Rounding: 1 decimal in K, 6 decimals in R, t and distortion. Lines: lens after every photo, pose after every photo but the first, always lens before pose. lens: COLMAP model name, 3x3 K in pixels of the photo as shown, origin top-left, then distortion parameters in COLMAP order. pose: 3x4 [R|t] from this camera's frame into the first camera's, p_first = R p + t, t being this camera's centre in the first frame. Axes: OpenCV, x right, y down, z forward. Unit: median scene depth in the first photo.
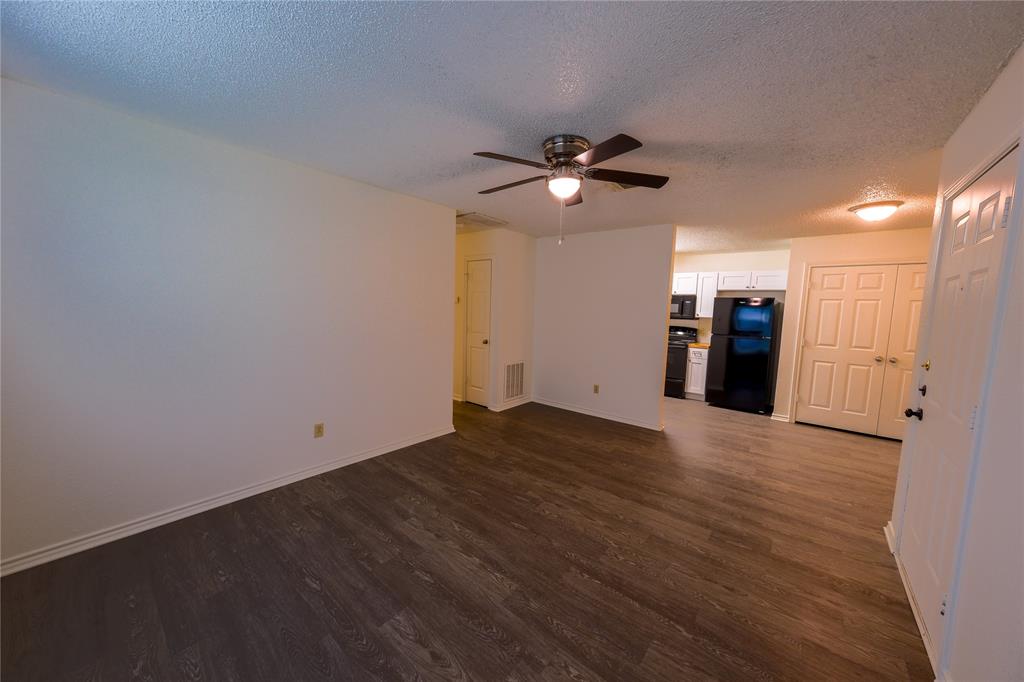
lens RADIAL K [[362.7, 0, 507.9], [0, 362.7, 344.8], [0, 0, 1]] dist [0.000310, 0.000269]
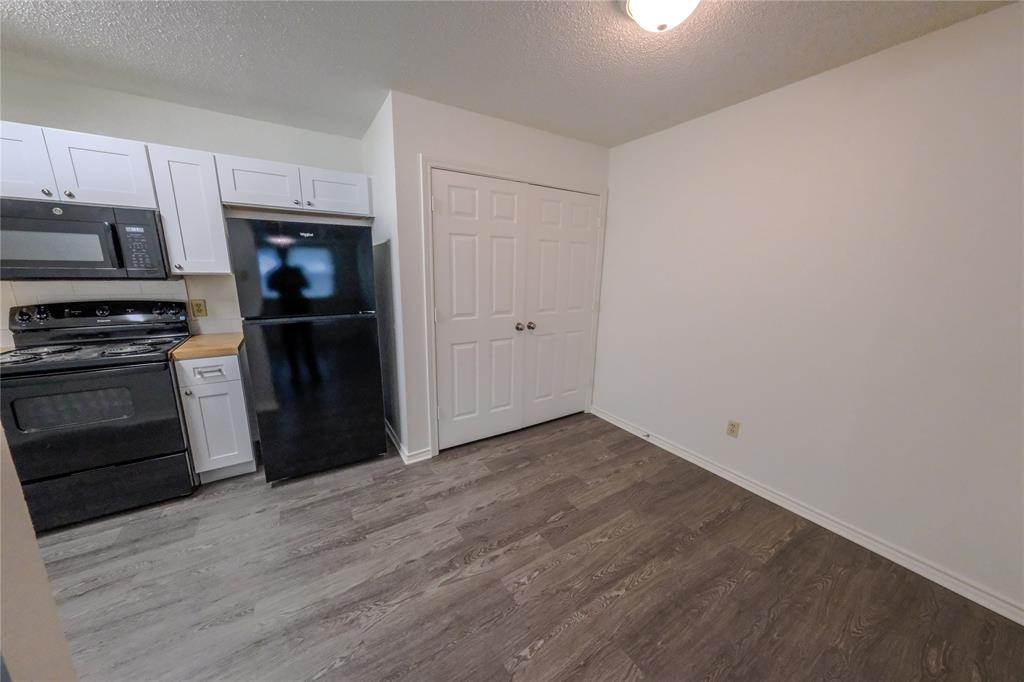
lens RADIAL K [[348.4, 0, 508.5], [0, 348.4, 337.3], [0, 0, 1]] dist [0.002546, 0.000585]
pose [[0.304540, -0.216041, 0.927675, 0.484319], [0.090235, 0.976101, 0.197696, -0.090915], [-0.948216, 0.023503, 0.316757, 0.990724]]
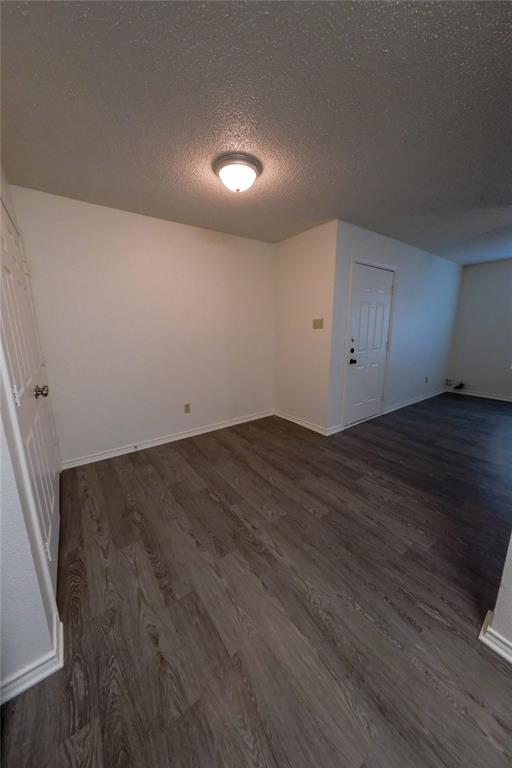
lens RADIAL K [[261.3, 0, 261.9], [0, 261.3, 381.9], [0, 0, 1]] dist [0.002546, 0.000585]
pose [[-0.974477, -0.068733, 0.213705, 0.769168], [-0.000146, 0.952168, 0.305576, -0.109131], [-0.224486, 0.297745, -0.927876, 1.556606]]
